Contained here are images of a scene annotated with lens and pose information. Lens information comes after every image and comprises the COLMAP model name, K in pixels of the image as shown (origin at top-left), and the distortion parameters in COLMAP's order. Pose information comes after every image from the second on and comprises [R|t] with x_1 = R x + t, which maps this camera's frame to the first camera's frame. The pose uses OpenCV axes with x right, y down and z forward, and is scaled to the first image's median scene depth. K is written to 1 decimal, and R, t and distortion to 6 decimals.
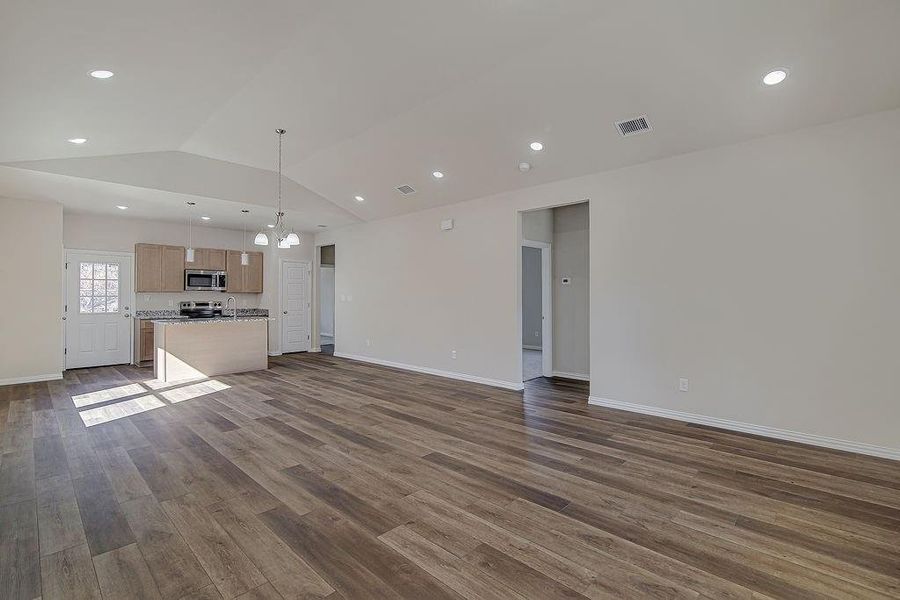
lens RADIAL K [[411.8, 0, 446.1], [0, 411.8, 296.1], [0, 0, 1]] dist [-0.002661, -0.000468]
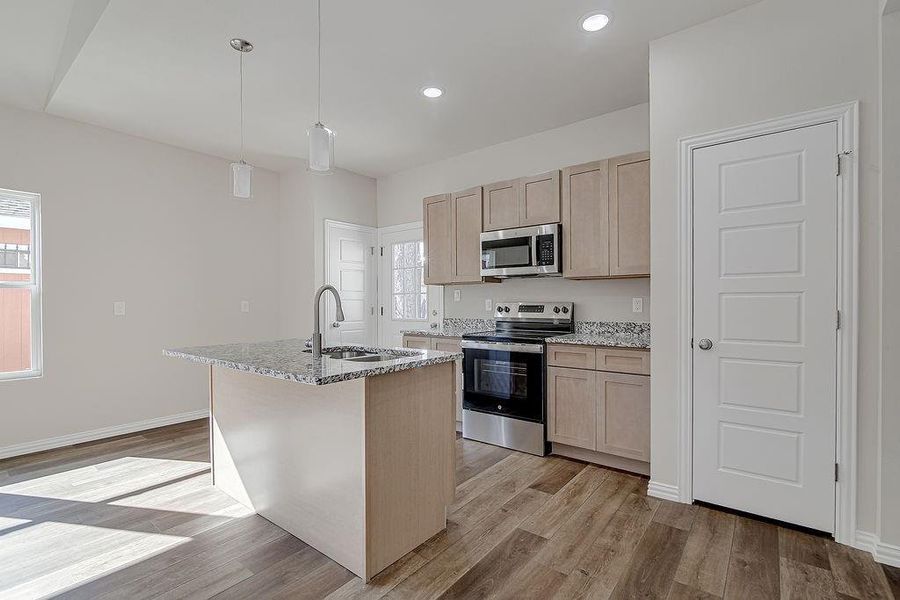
lens RADIAL K [[418.7, 0, 445.8], [0, 418.7, 303.9], [0, 0, 1]] dist [-0.004684, -0.000769]
pose [[0.089847, 0.004105, -0.995947, -0.171808], [0.009310, 0.999944, 0.004962, 0.013503], [0.995912, -0.009718, 0.089804, 0.958363]]
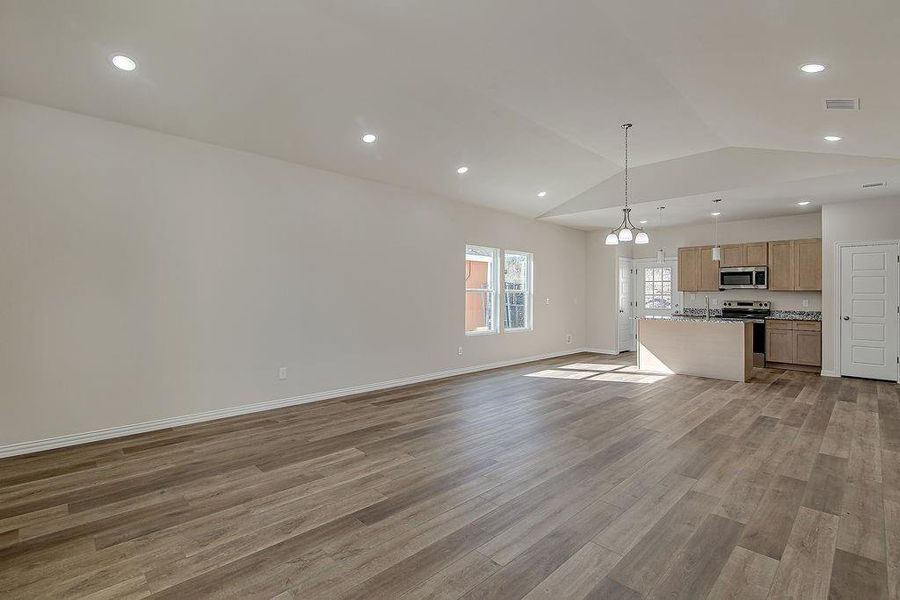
lens RADIAL K [[412.4, 0, 450.1], [0, 412.4, 297.0], [0, 0, 1]] dist [-0.004009, 0.000107]
pose [[-0.030050, 0.004435, -0.999539, 0.391307], [-0.002927, 0.999985, 0.004525, 0.002425], [0.999544, 0.003062, -0.030037, 0.400332]]
